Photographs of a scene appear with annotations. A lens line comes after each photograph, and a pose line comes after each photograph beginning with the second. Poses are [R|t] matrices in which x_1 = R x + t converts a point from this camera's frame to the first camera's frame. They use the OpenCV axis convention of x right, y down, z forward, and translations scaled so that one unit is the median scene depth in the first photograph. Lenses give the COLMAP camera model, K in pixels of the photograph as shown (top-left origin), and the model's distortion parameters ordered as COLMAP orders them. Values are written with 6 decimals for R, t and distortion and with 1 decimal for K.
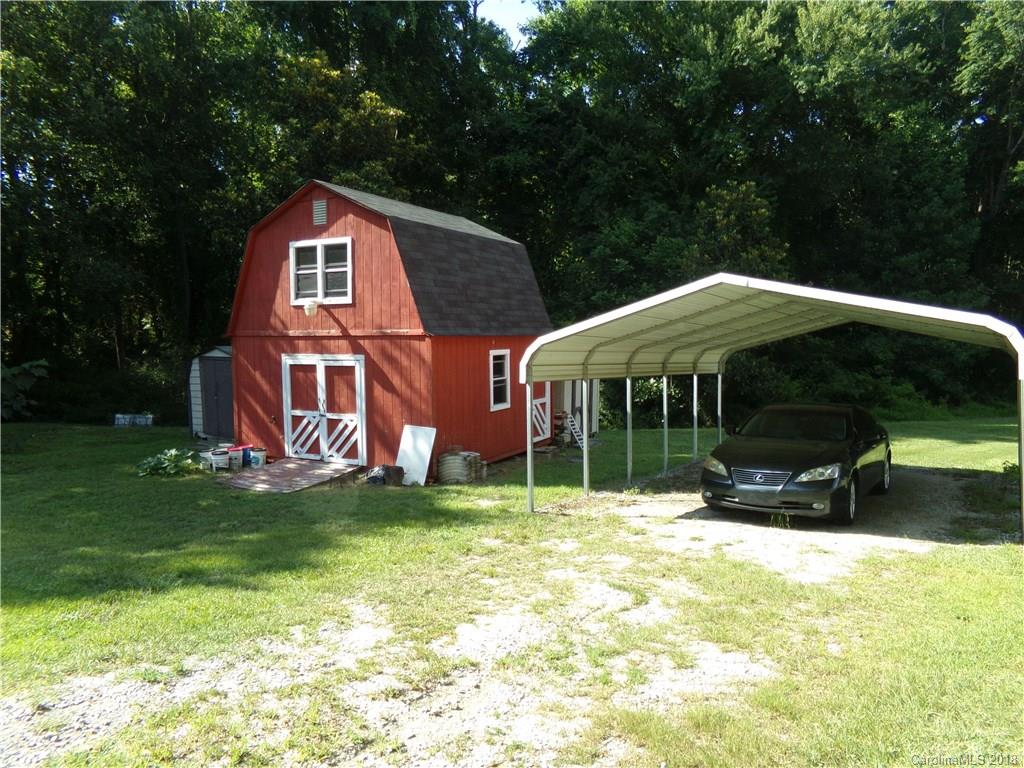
lens RADIAL K [[707.3, 0, 512.0], [0, 707.3, 384.0], [0, 0, 1]] dist [0.002571, 0.007605]
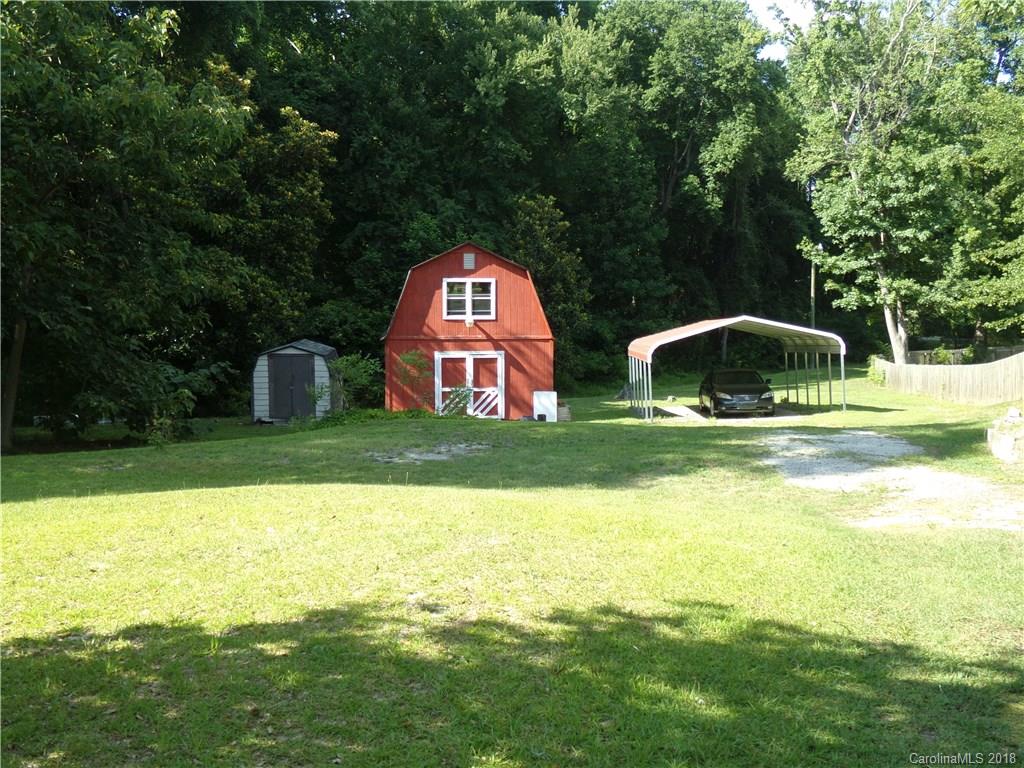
lens RADIAL K [[1278.5, 0, 512.0], [0, 1278.5, 384.0], [0, 0, 1]] dist [-0.009190, 0.046459]
pose [[0.813228, -0.041873, 0.580437, -1.854127], [0.036355, 0.999115, 0.021141, -0.025797], [-0.580809, 0.003910, 0.814030, -1.370542]]
